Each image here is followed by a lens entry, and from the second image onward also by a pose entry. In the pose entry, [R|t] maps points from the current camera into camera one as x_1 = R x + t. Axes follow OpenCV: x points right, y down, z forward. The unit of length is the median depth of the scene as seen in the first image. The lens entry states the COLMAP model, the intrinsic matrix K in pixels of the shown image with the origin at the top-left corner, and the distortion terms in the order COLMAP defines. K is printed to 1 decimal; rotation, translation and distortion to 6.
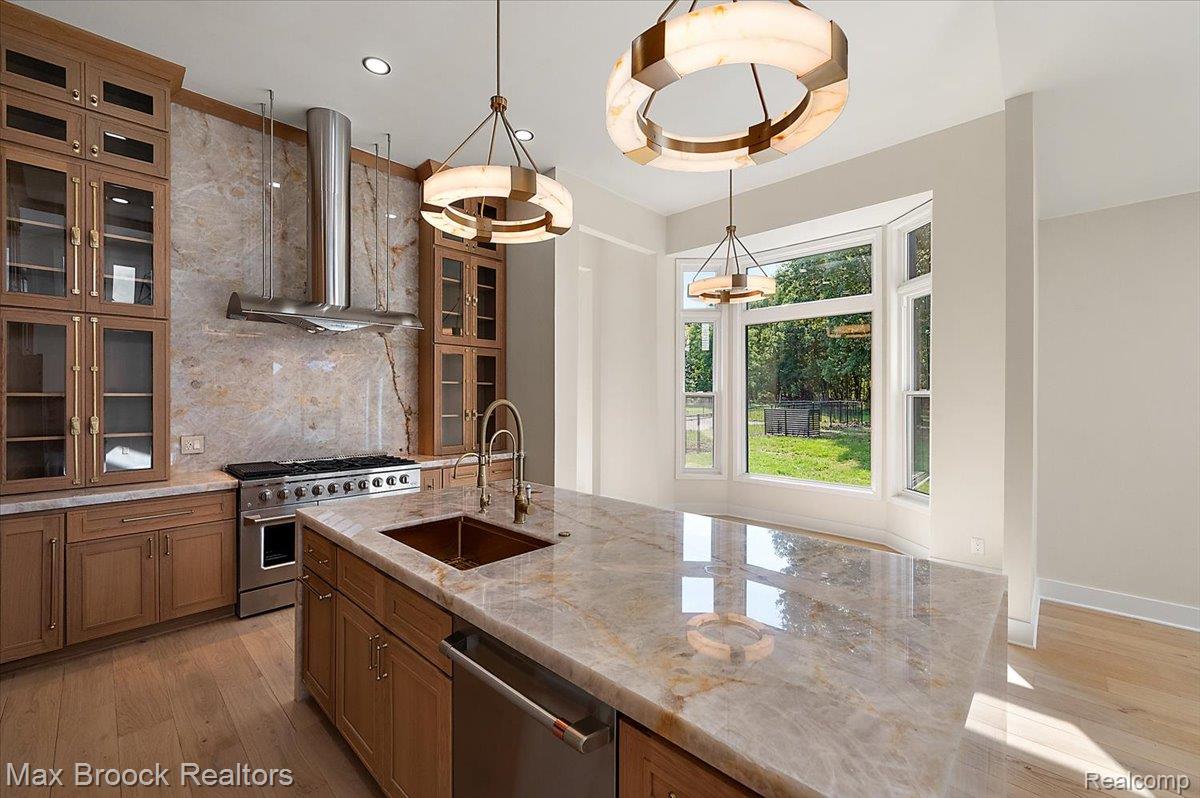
lens RADIAL K [[486.1, 0, 599.8], [0, 486.1, 397.2], [0, 0, 1]] dist [-0.000066, -0.000002]
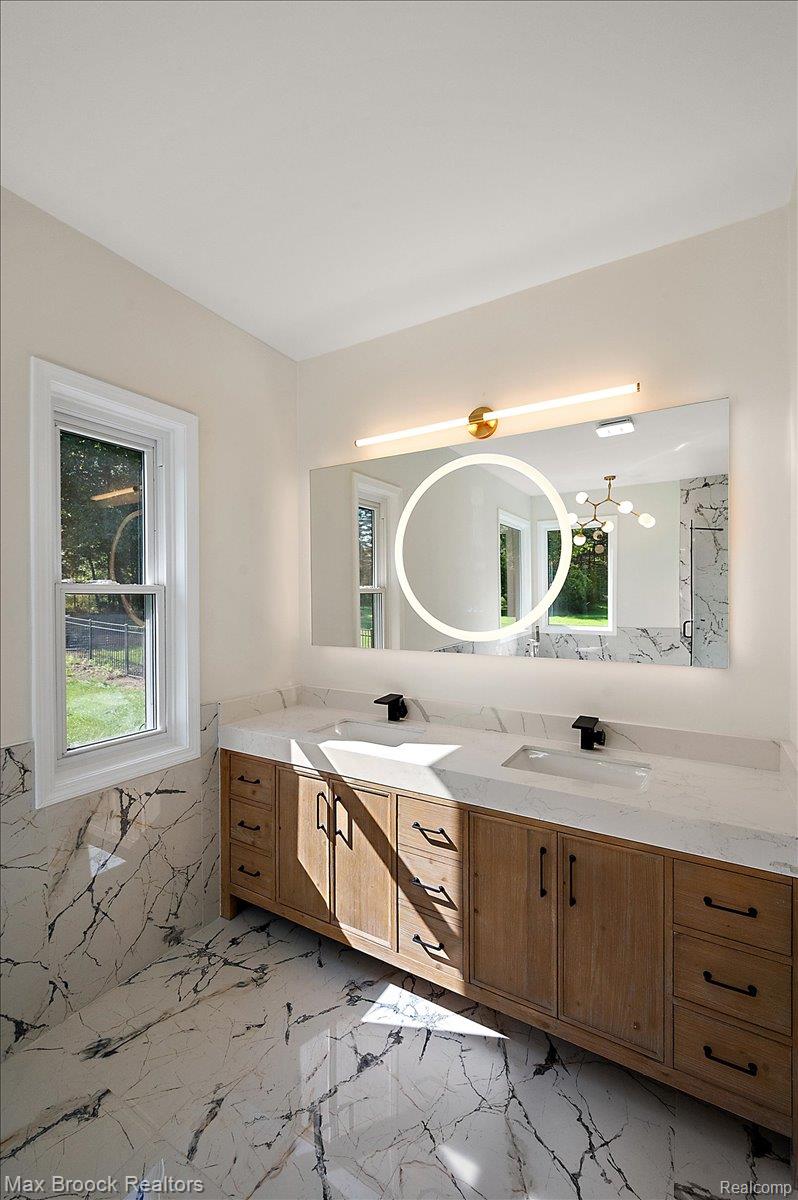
lens RADIAL K [[486.1, 0, 400.2], [0, 486.1, 599.4], [0, 0, 1]] dist [-0.000066, -0.000002]
pose [[-0.973978, 0.002335, -0.226630, 0.121969], [0.001117, 0.999984, 0.005502, -0.001823], [0.226639, 0.005105, -0.973965, 1.393975]]
